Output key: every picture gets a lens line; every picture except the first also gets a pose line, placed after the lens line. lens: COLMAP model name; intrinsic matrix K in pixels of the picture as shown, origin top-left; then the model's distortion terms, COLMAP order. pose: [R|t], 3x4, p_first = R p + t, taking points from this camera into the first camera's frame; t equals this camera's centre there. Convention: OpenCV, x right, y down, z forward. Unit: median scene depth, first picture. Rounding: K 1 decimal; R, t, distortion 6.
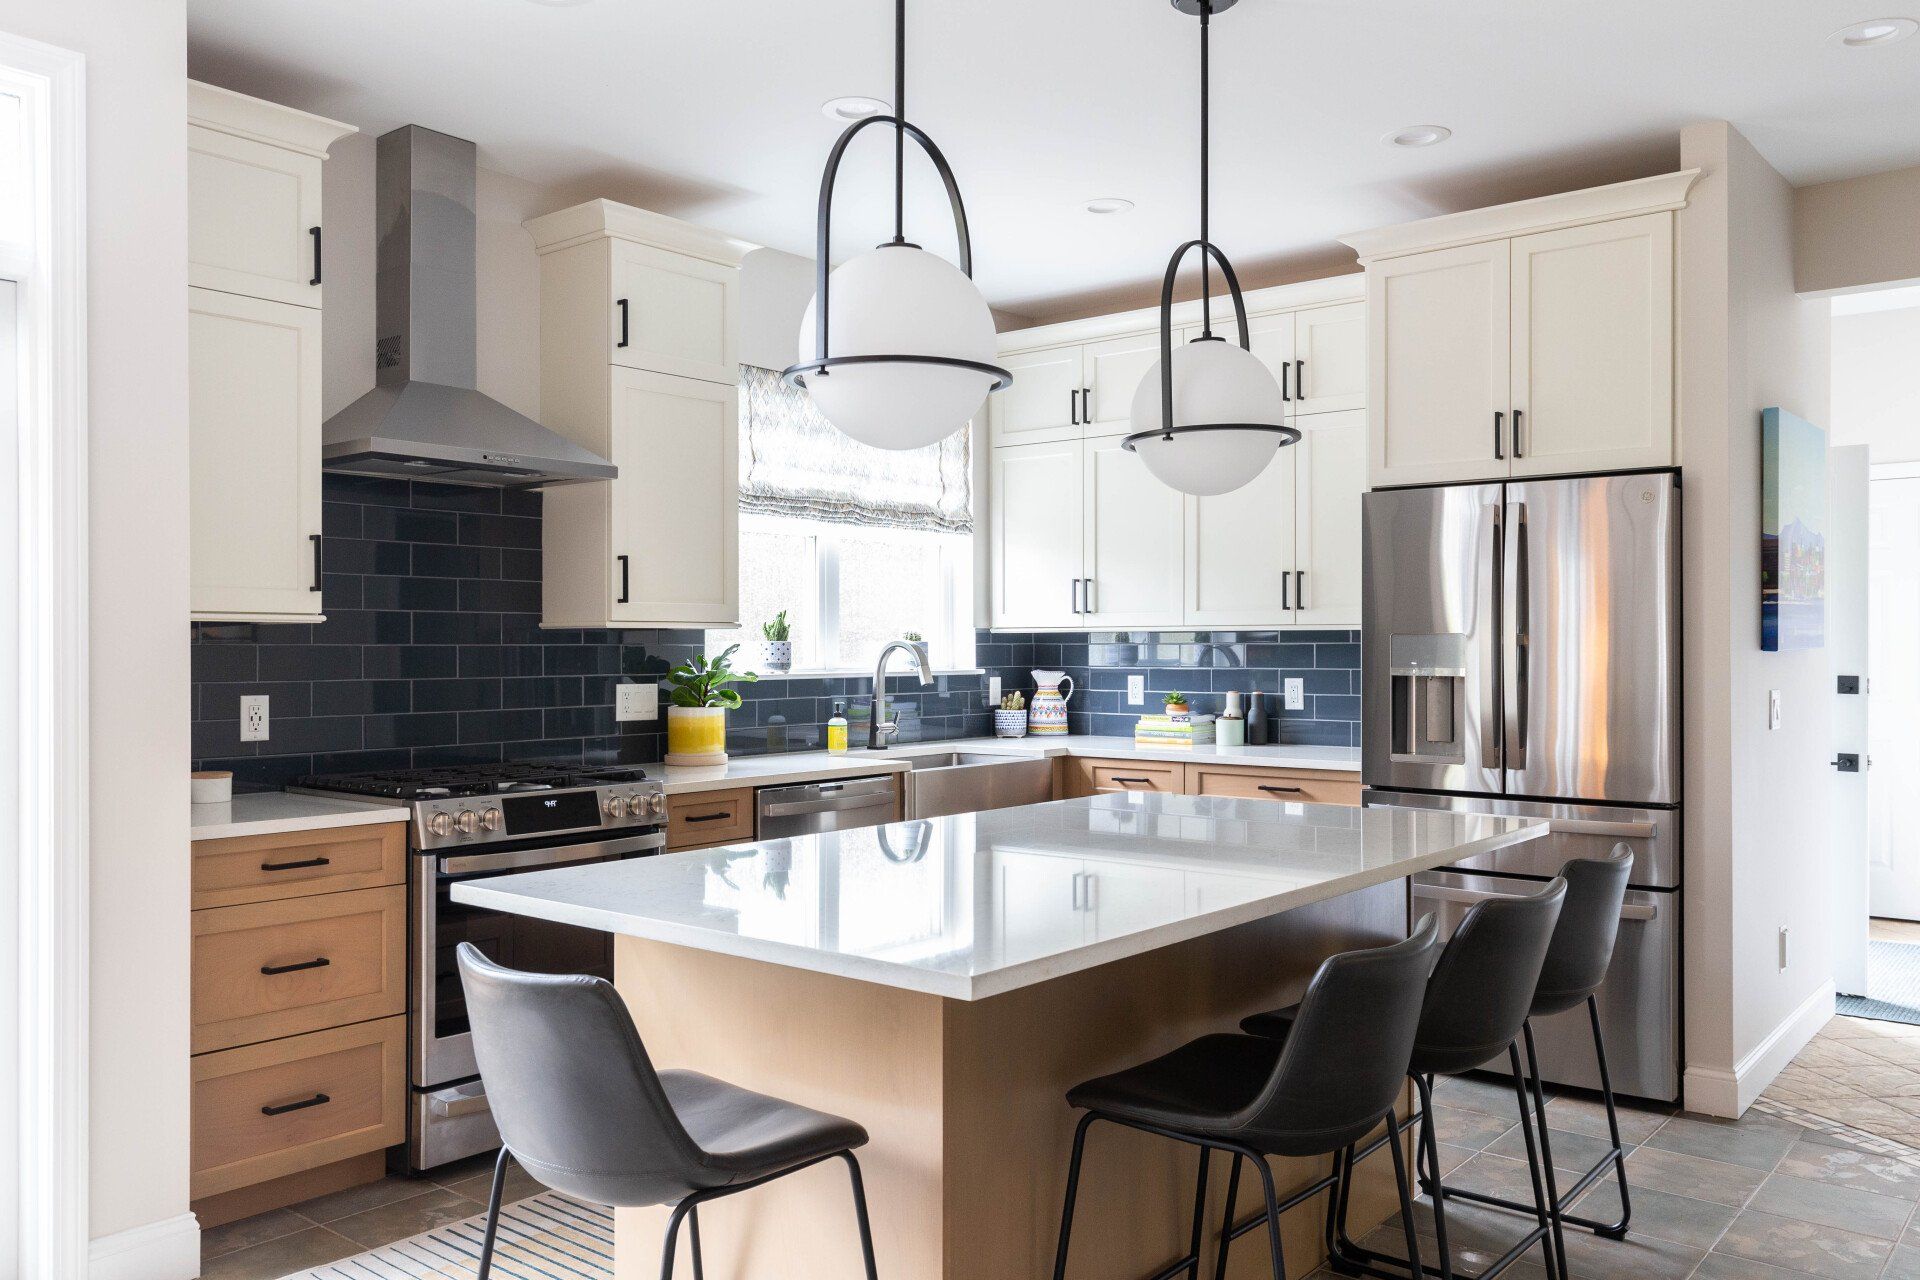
lens RADIAL K [[1492.2, 0, 957.7], [0, 1492.2, 648.1], [0, 0, 1]] dist [-0.000680, -0.000894]
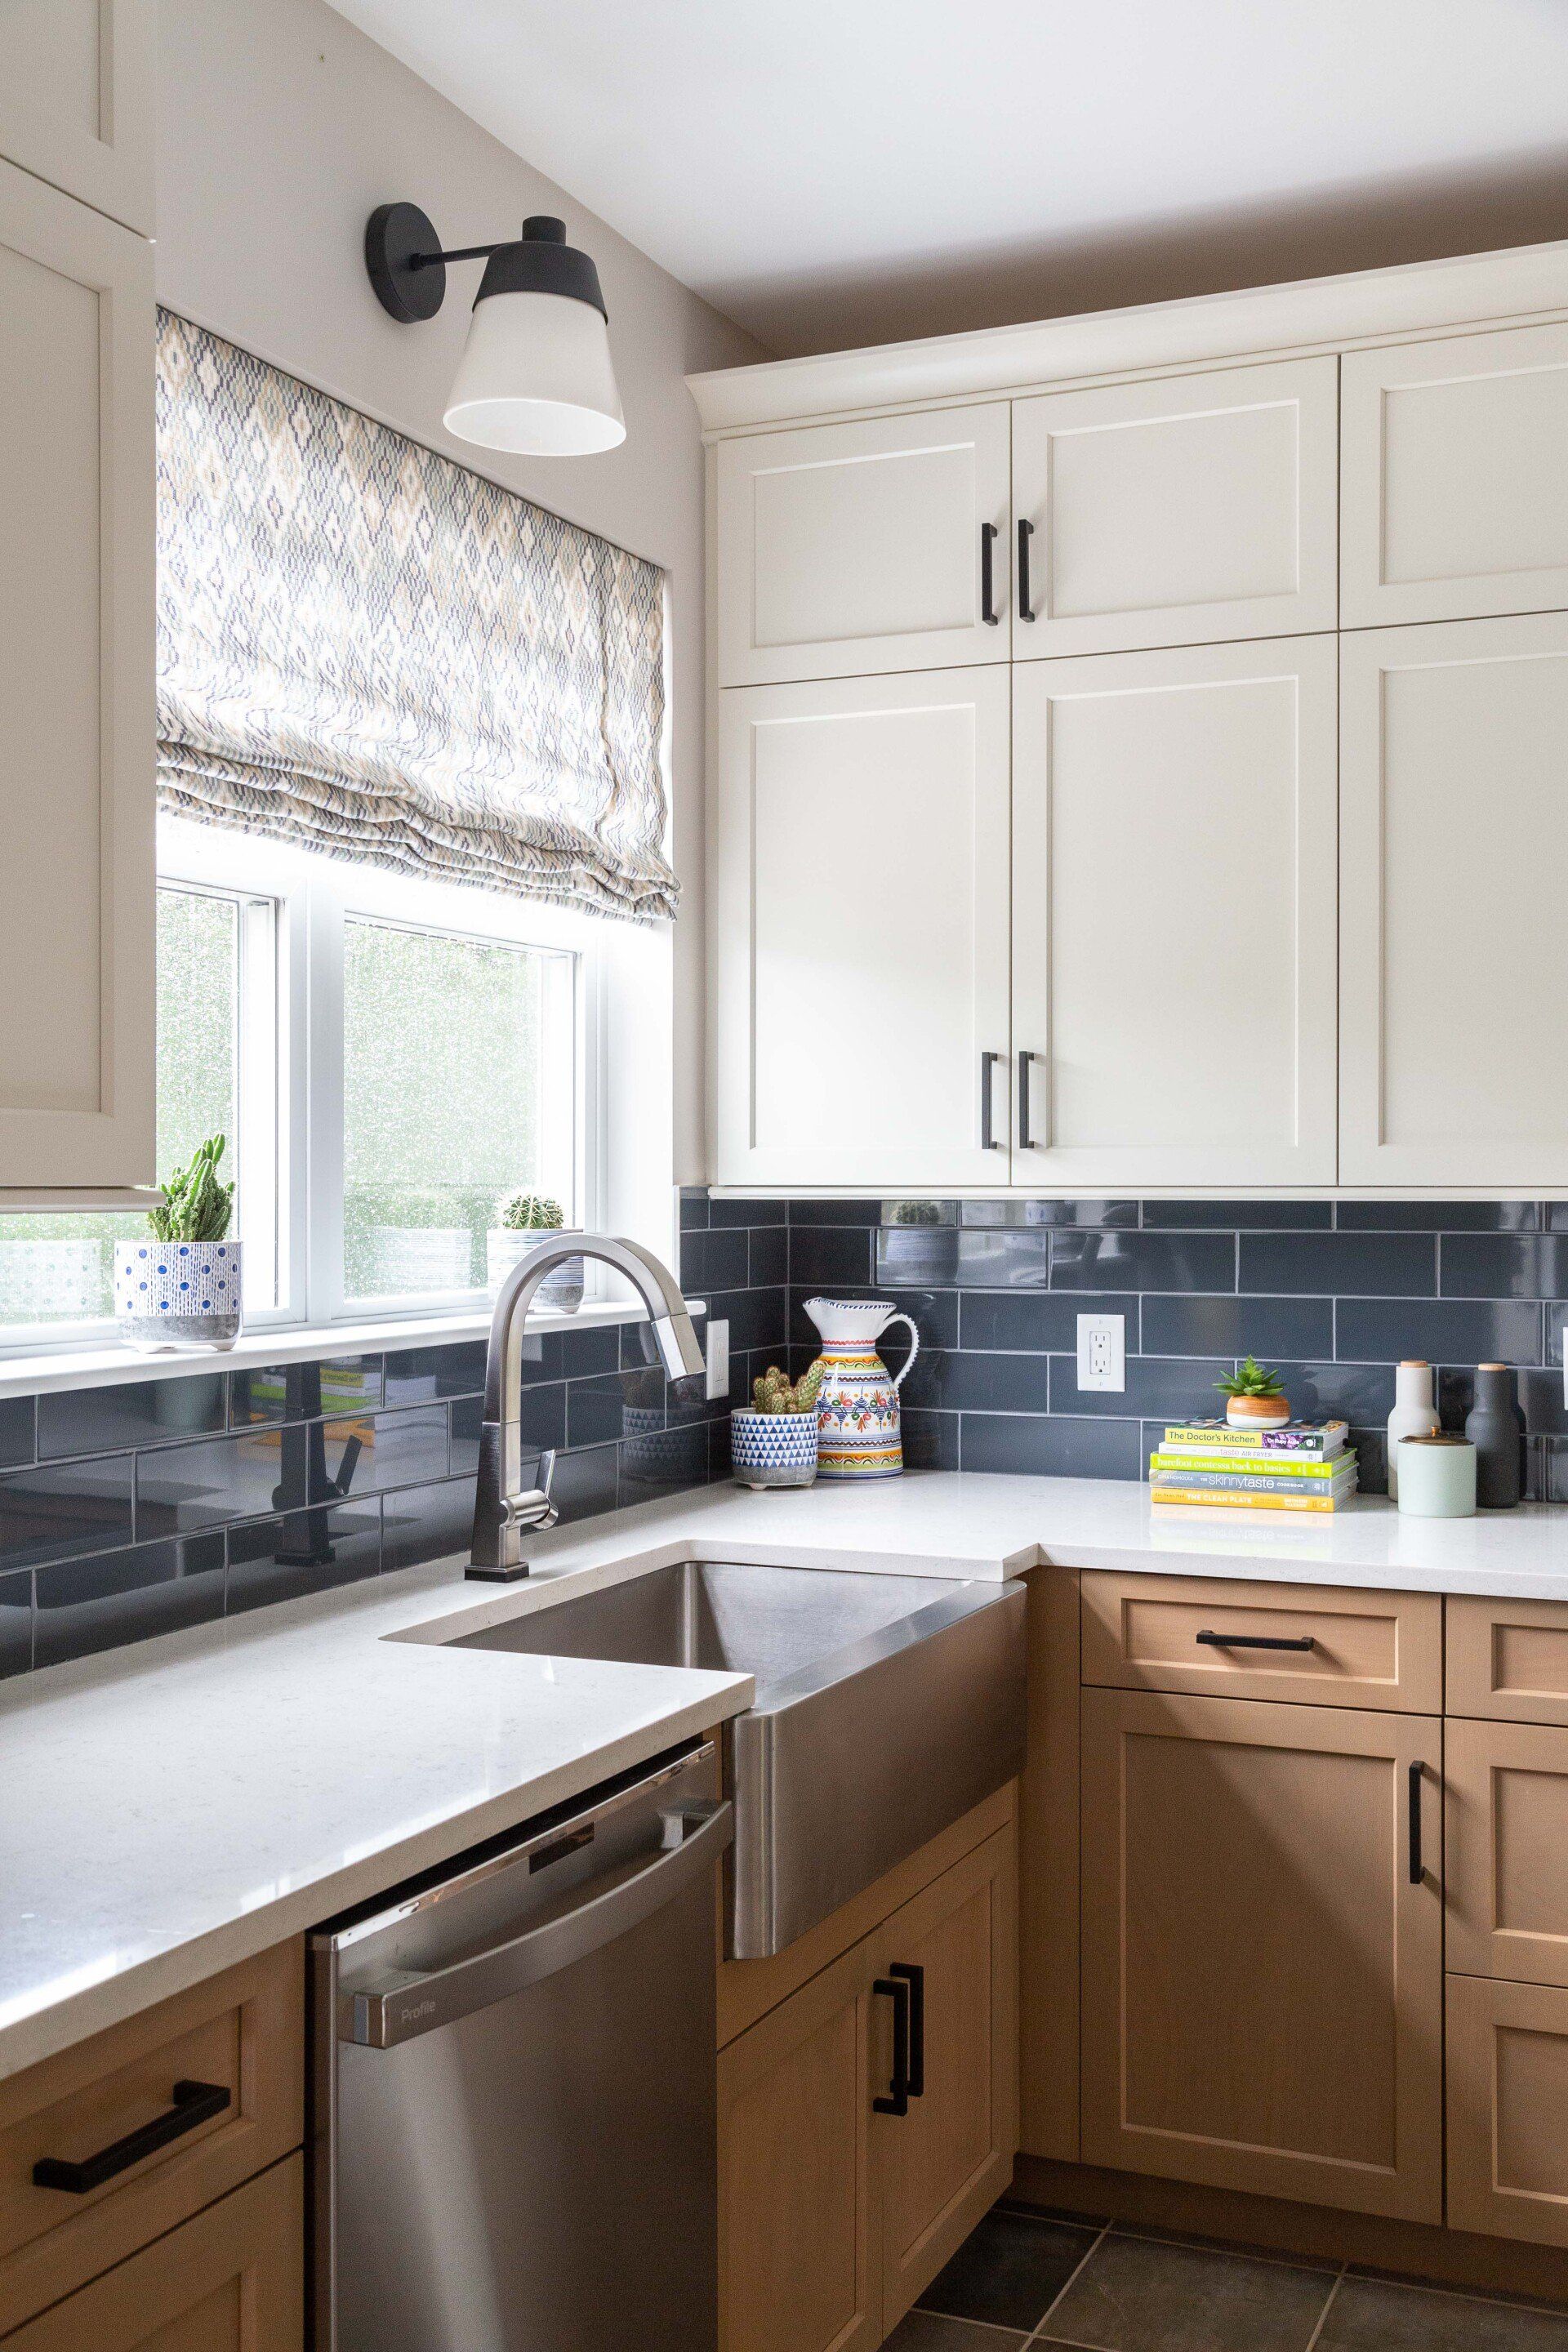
lens RADIAL K [[2337.9, 0, 759.0], [0, 2337.9, 1181.8], [0, 0, 1]] dist [0.009644, -0.004167]
pose [[0.965226, 0.001474, 0.261413, -0.125469], [-0.000785, 0.999996, -0.002742, -0.014067], [-0.261416, 0.002442, 0.965223, 0.492757]]
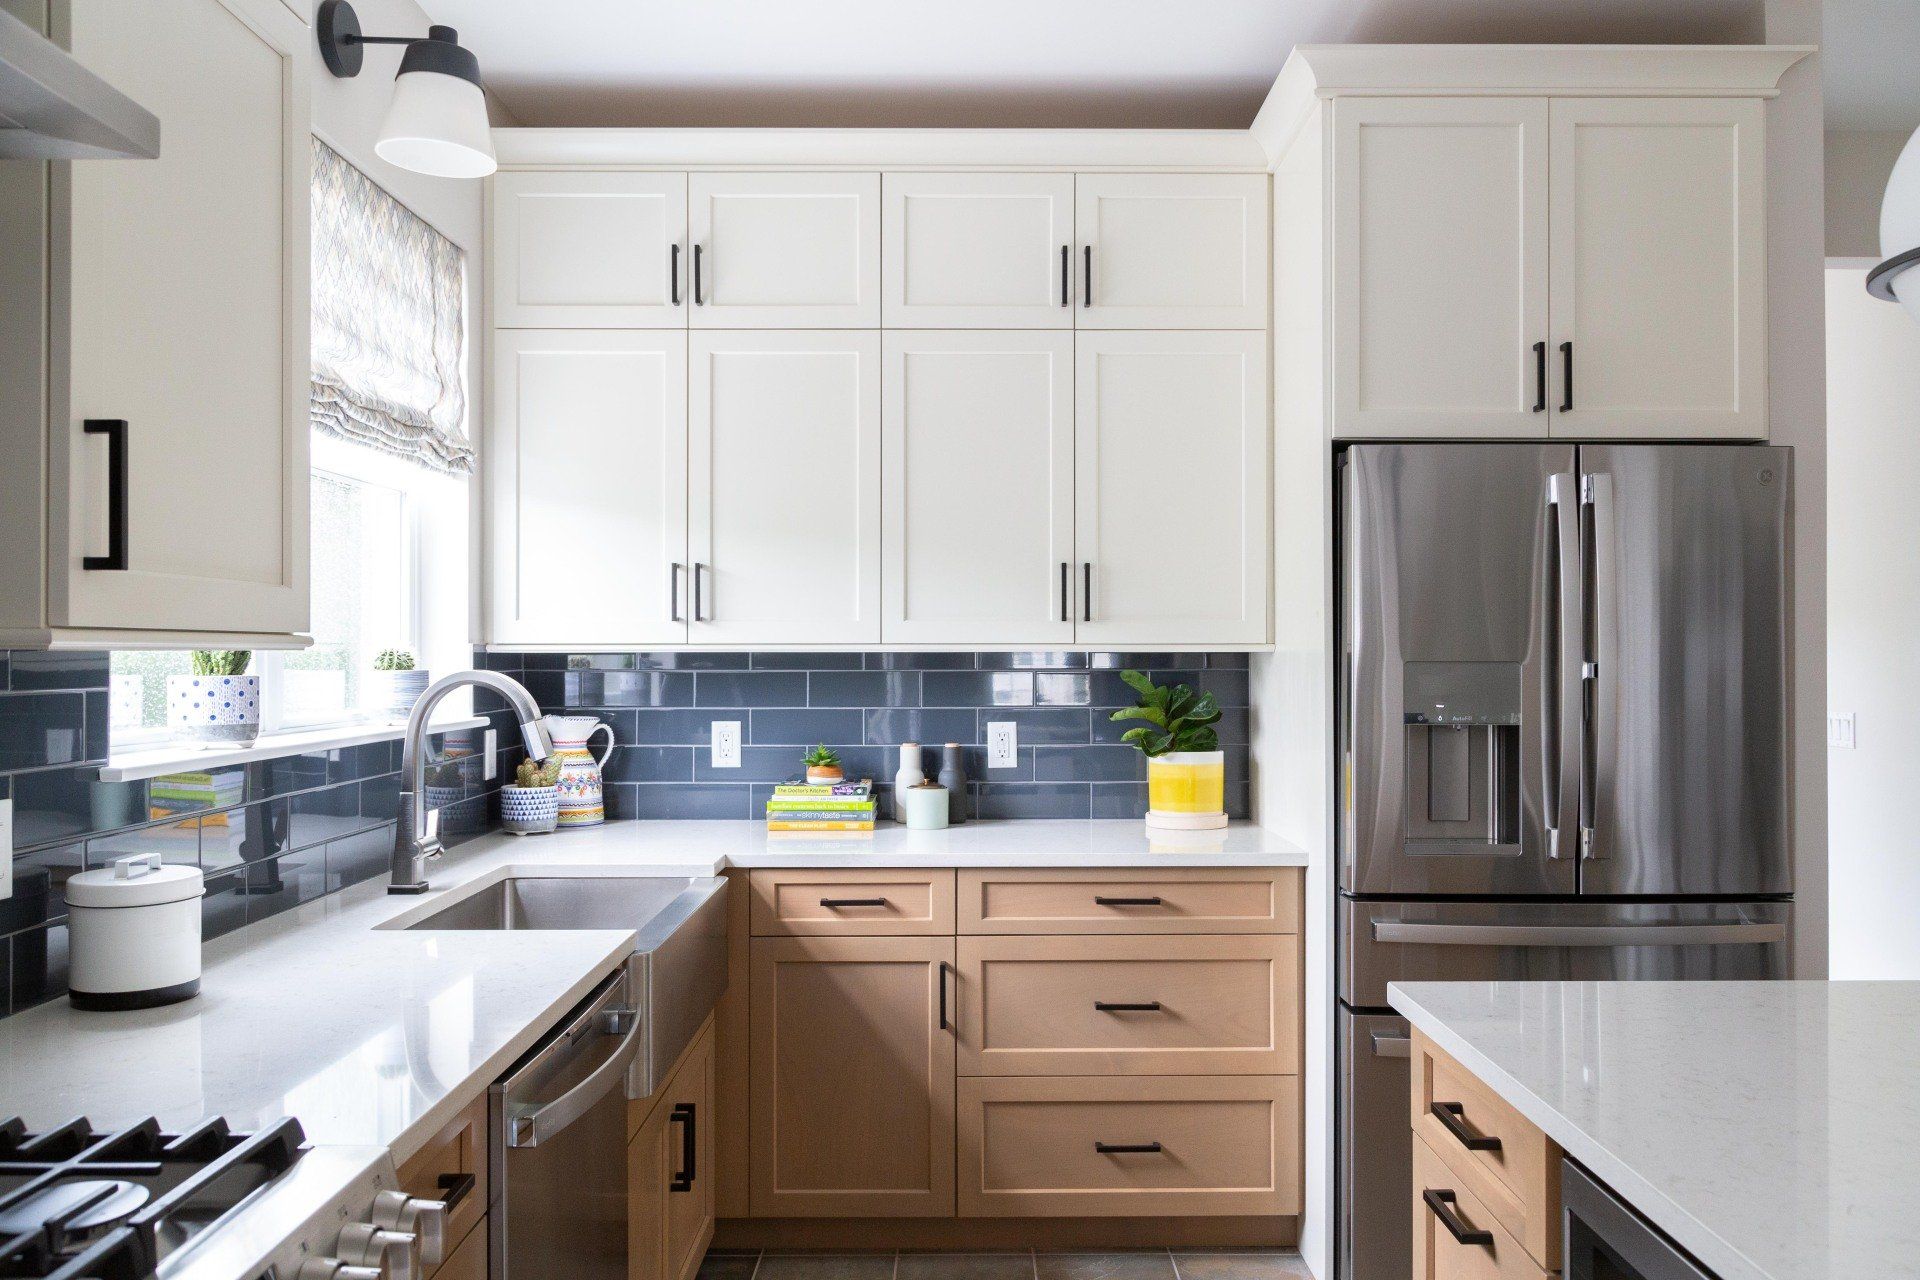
lens RADIAL K [[1492.2, 0, 957.7], [0, 1492.2, 648.1], [0, 0, 1]] dist [-0.000680, -0.000894]
pose [[0.773673, 0.003409, 0.633576, -0.218104], [0.000522, 0.999982, -0.006018, -0.009111], [-0.633585, 0.004987, 0.773657, 0.489686]]
